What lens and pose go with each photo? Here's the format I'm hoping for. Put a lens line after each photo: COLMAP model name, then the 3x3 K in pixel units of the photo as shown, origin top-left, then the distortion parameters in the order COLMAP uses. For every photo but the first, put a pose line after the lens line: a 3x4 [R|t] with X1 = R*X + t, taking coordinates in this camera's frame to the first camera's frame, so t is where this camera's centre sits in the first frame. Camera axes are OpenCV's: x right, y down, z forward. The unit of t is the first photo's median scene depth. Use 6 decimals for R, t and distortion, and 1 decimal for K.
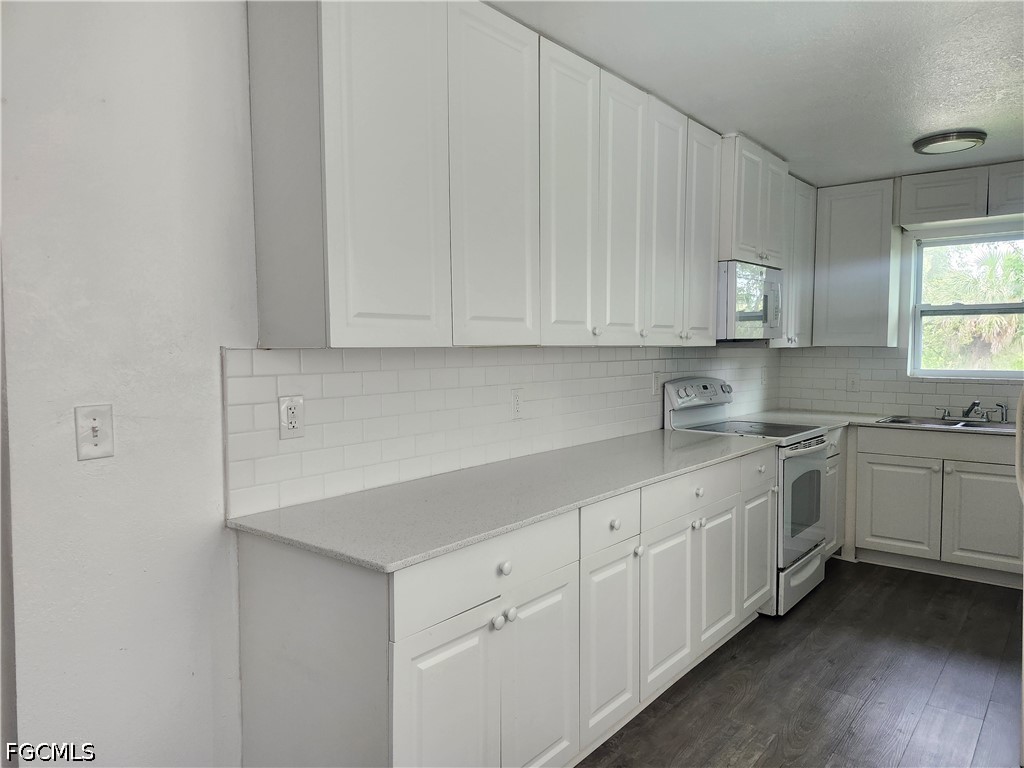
lens RADIAL K [[714.7, 0, 496.0], [0, 714.7, 380.8], [0, 0, 1]] dist [0.047577, -0.027935]
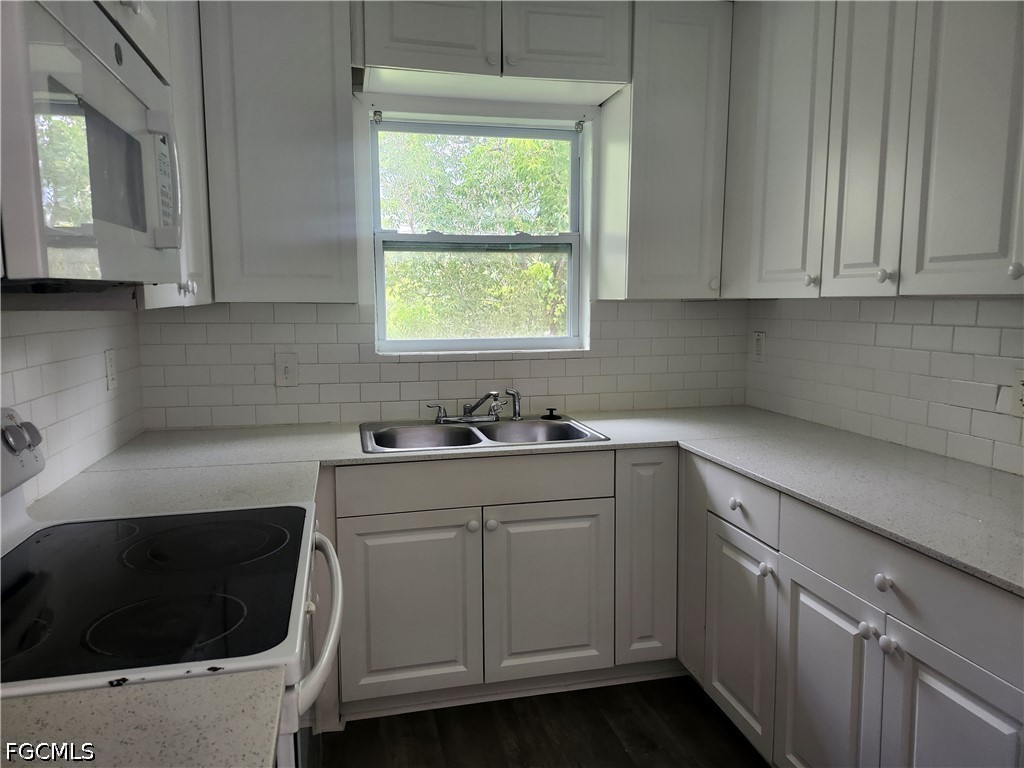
lens RADIAL K [[714.7, 0, 509.9], [0, 714.7, 380.8], [0, 0, 1]] dist [0.047577, -0.027935]
pose [[0.598244, -0.096153, 0.795524, 0.206536], [0.045354, 0.995246, 0.086187, -0.034244], [-0.800029, -0.015481, 0.599761, 0.667809]]
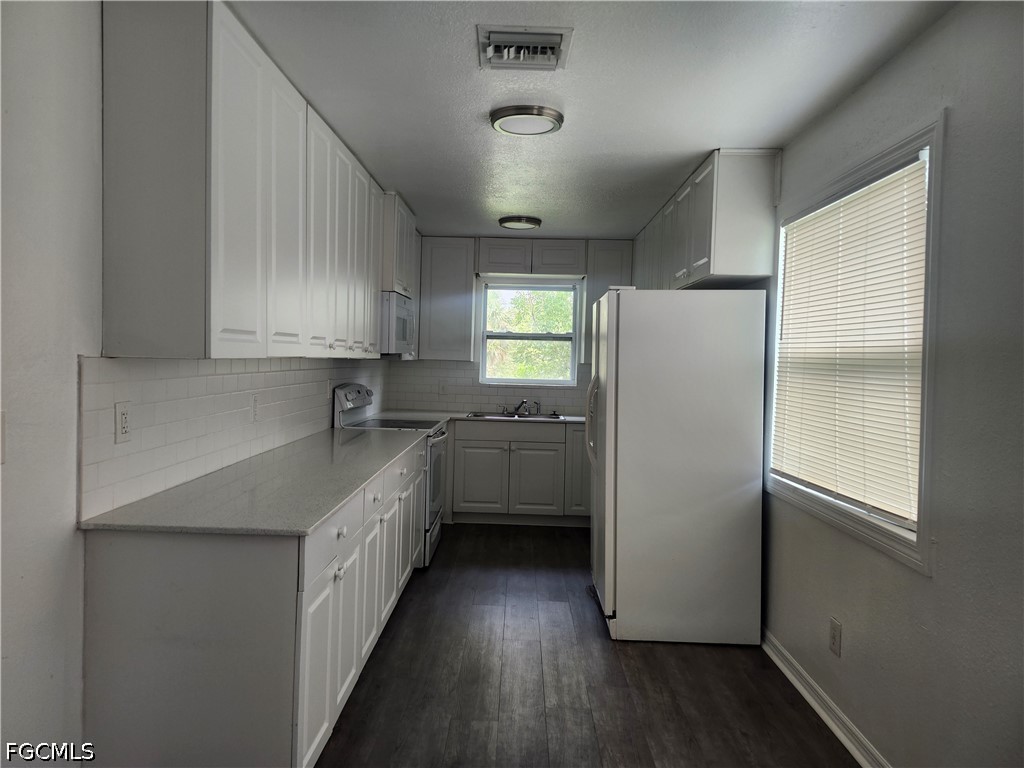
lens RADIAL K [[714.7, 0, 483.7], [0, 714.7, 367.5], [0, 0, 1]] dist [0.047577, -0.027935]
pose [[0.799711, 0.012575, 0.600254, -0.271821], [0.003925, 0.999650, -0.026170, 0.000293], [-0.600373, 0.023284, 0.799381, -0.093636]]
